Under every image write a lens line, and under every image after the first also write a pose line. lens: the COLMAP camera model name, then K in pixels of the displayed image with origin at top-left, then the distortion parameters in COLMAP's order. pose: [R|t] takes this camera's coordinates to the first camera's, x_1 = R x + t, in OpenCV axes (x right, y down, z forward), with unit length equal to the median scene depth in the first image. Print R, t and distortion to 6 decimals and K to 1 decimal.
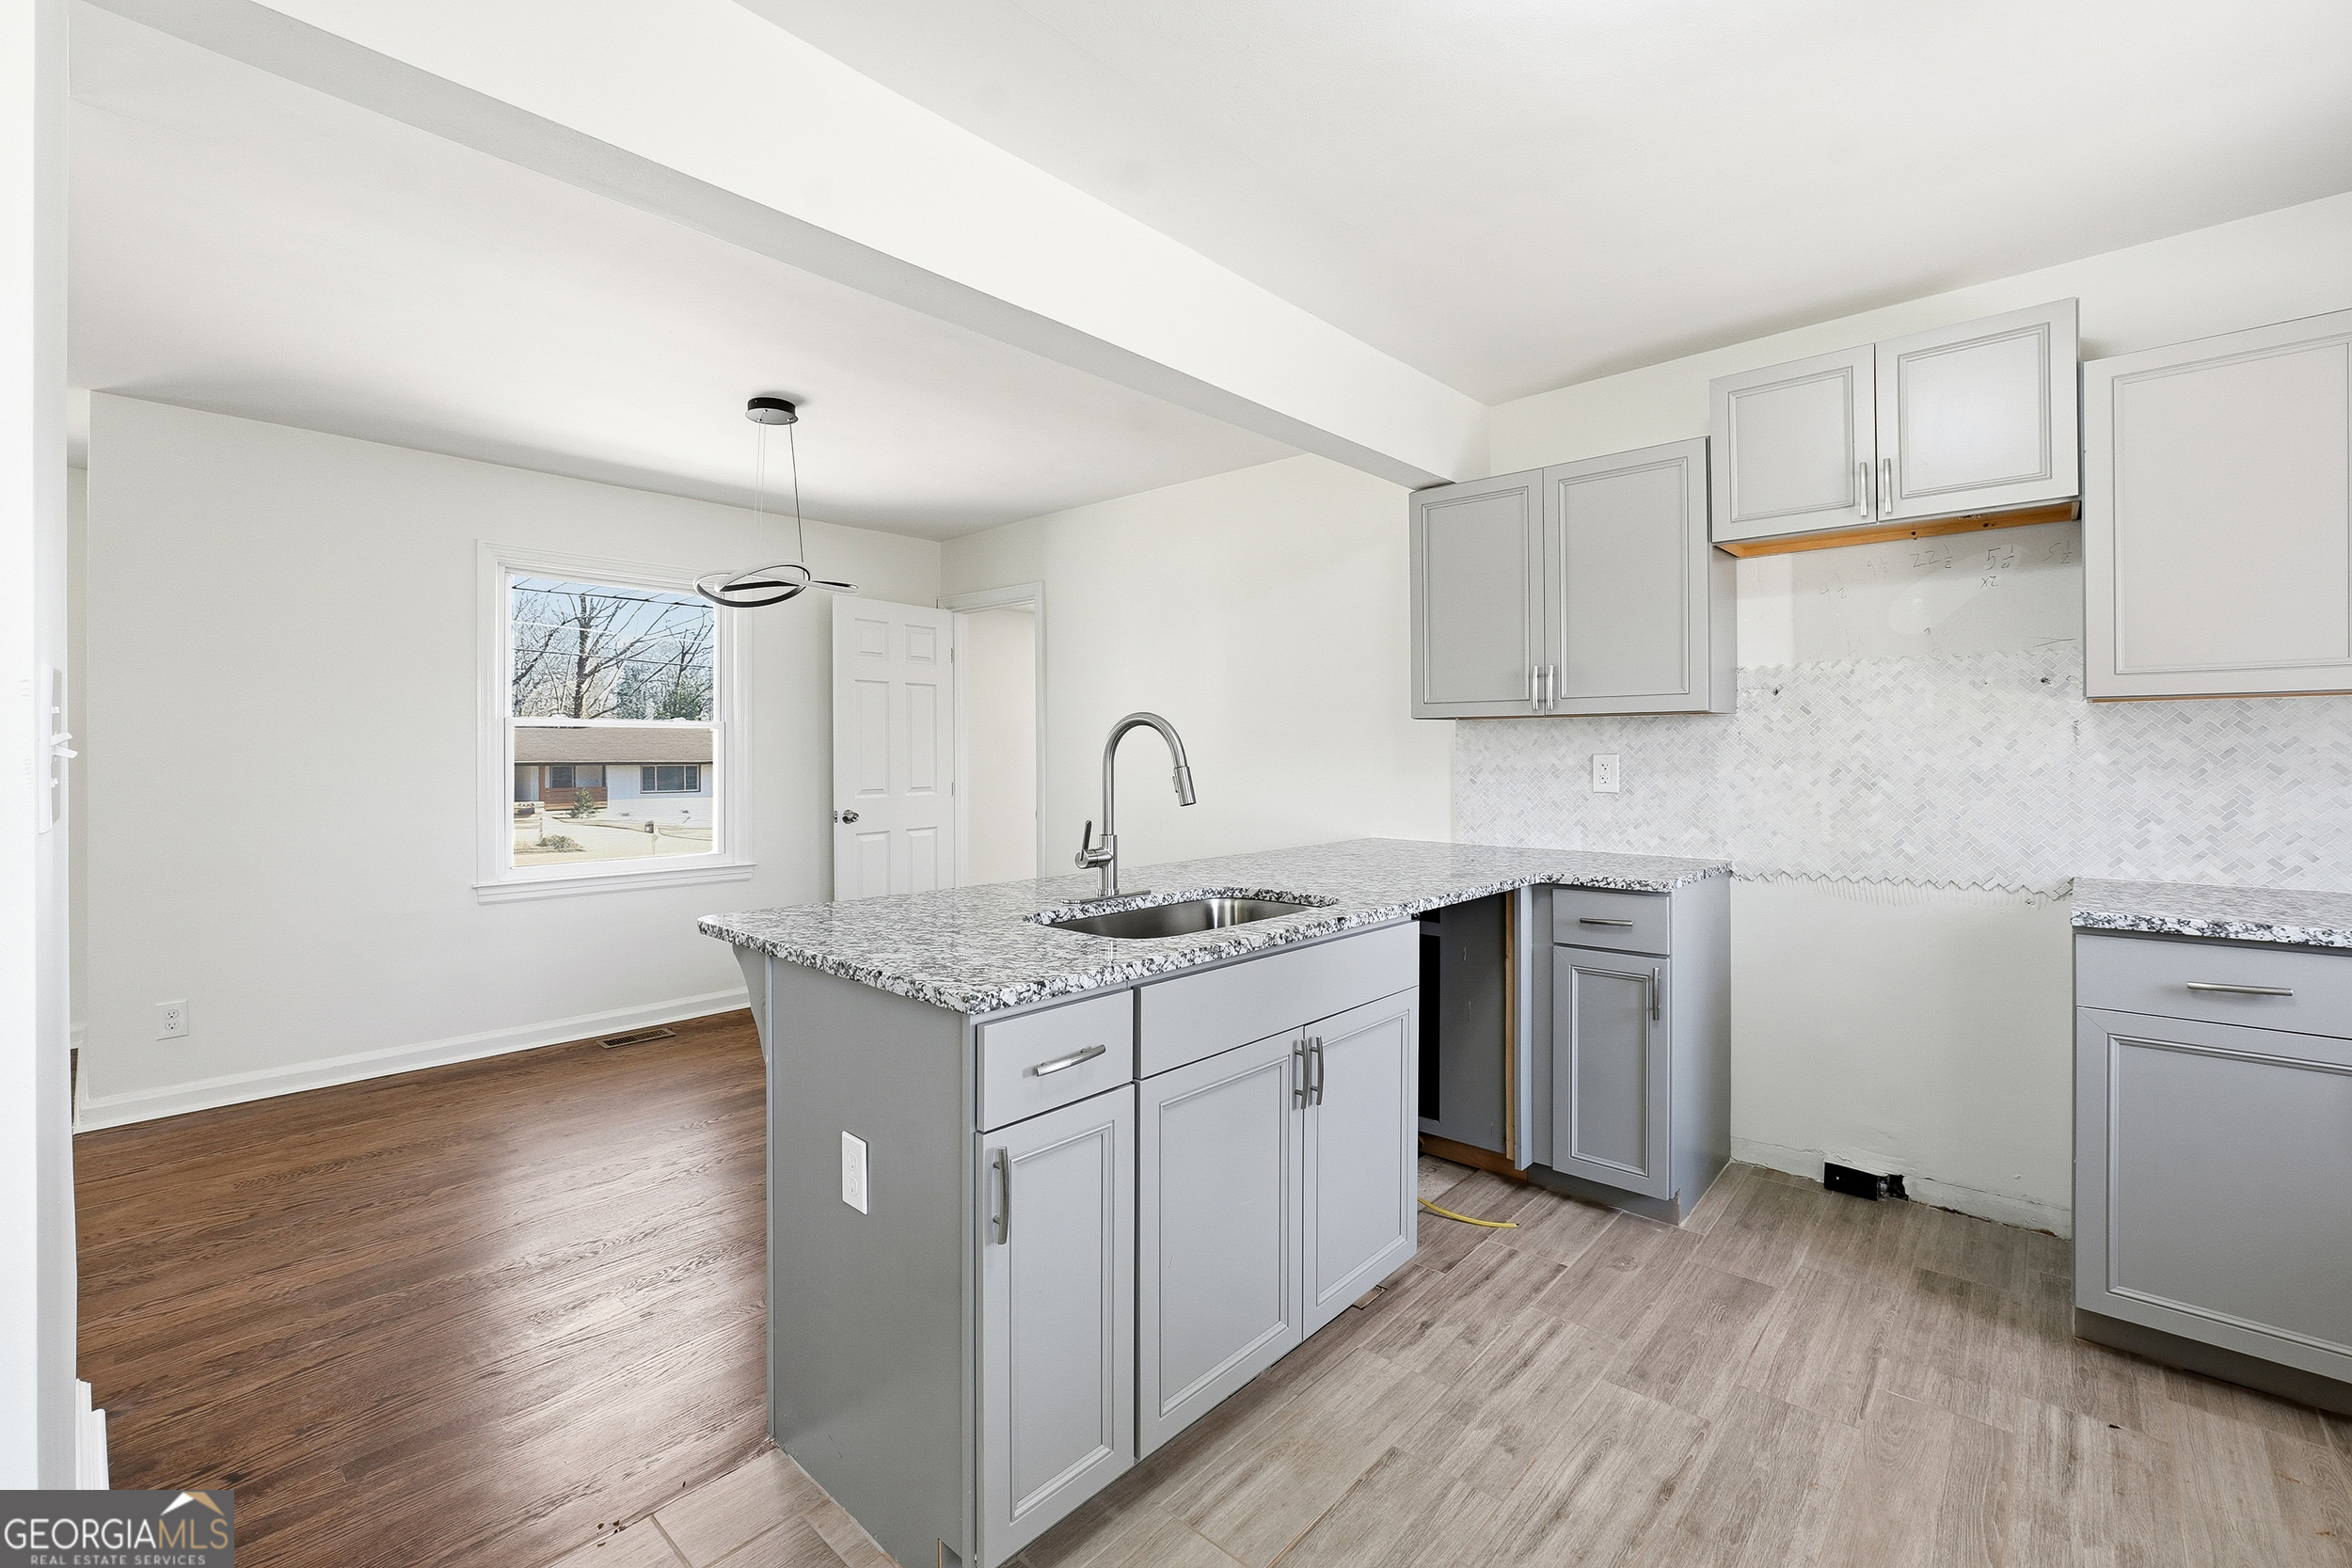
lens RADIAL K [[1000.6, 0, 1158.5], [0, 1000.6, 745.7], [0, 0, 1]] dist [0.000470, 0.000353]
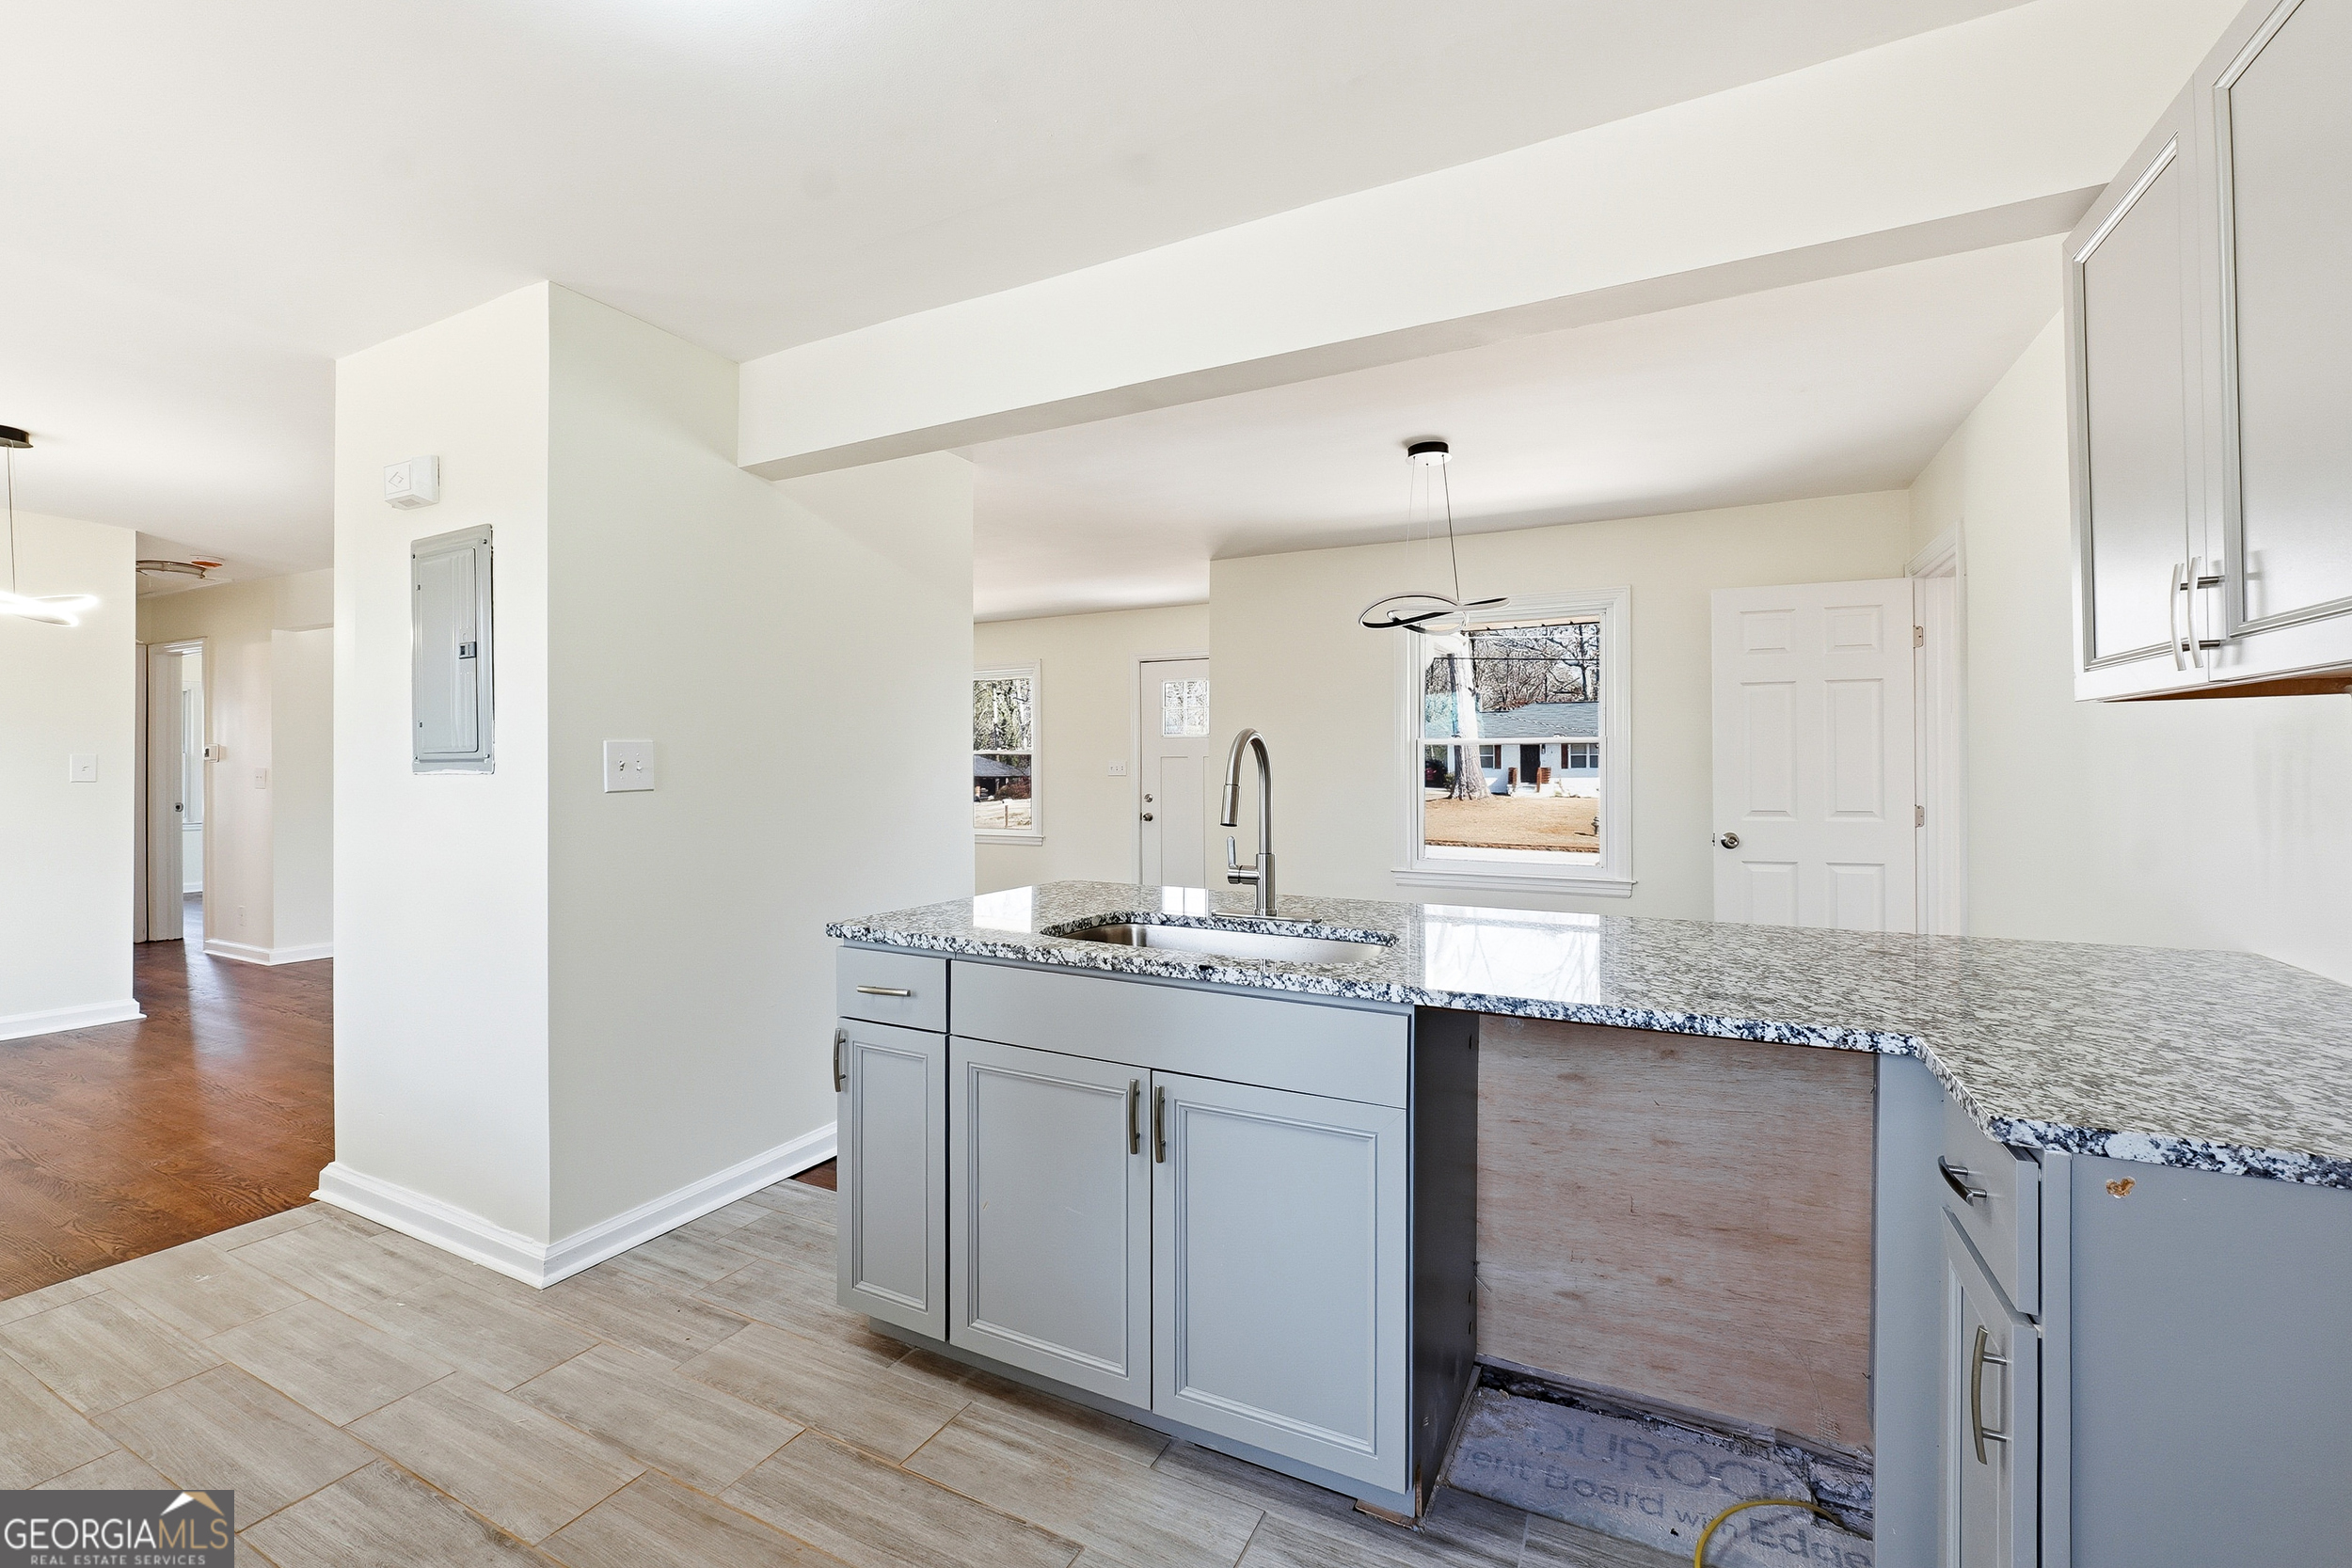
lens RADIAL K [[1000.6, 0, 1170.3], [0, 1000.6, 766.7], [0, 0, 1]] dist [0.000470, 0.000353]
pose [[0.280186, 0.008165, -0.959911, 1.042117], [0.001400, 0.999959, 0.008915, -0.004551], [0.959945, -0.003842, 0.280164, 0.776336]]
